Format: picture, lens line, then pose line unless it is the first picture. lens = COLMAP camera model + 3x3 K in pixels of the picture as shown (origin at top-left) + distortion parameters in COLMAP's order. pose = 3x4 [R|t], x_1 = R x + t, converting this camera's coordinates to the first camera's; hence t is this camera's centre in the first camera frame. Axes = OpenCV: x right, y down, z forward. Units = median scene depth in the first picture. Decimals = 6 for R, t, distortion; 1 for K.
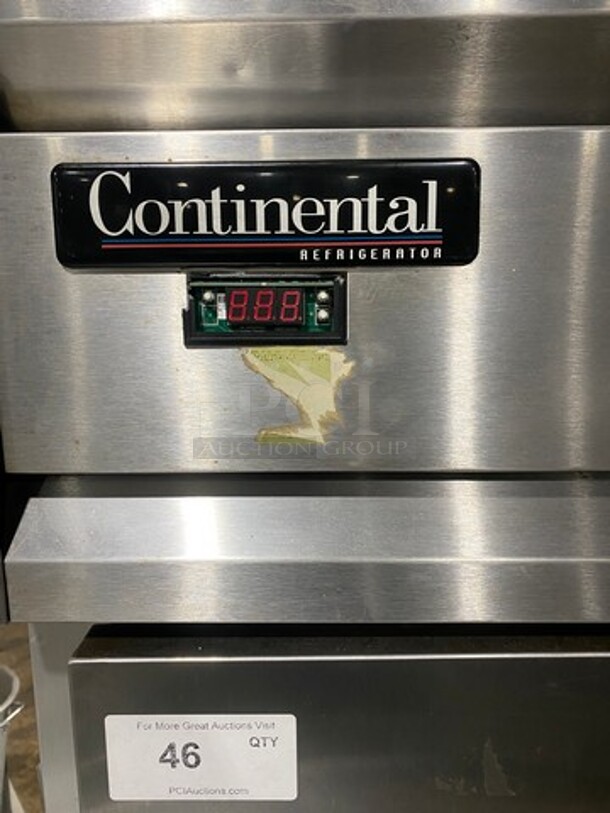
lens RADIAL K [[642.4, 0, 305.0], [0, 642.4, 406.5], [0, 0, 1]] dist [-0.009271, -0.006885]
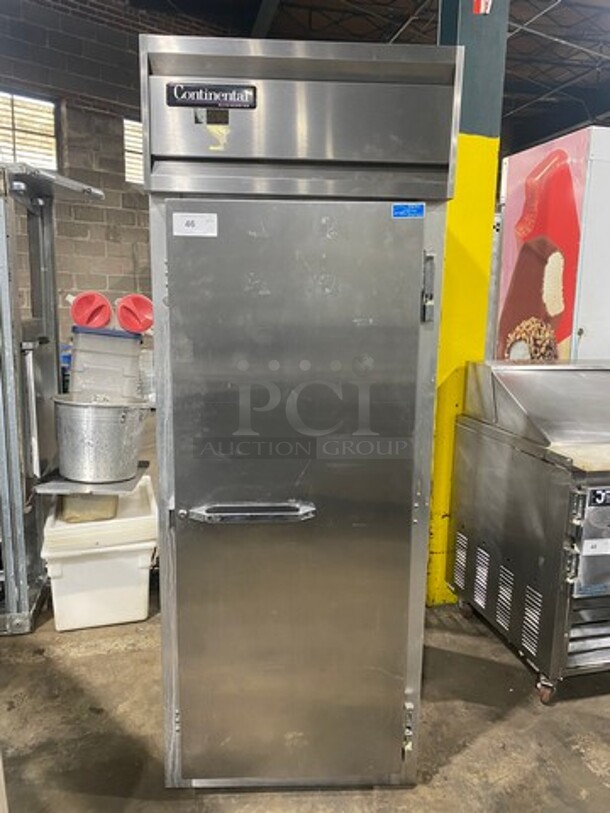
lens RADIAL K [[642.4, 0, 305.0], [0, 642.4, 406.5], [0, 0, 1]] dist [-0.009271, -0.006885]
pose [[0.998428, 0.016717, 0.053500, 0.410710], [-0.018295, 0.999408, 0.029135, 1.830251], [-0.052981, -0.030068, 0.998143, -3.802200]]
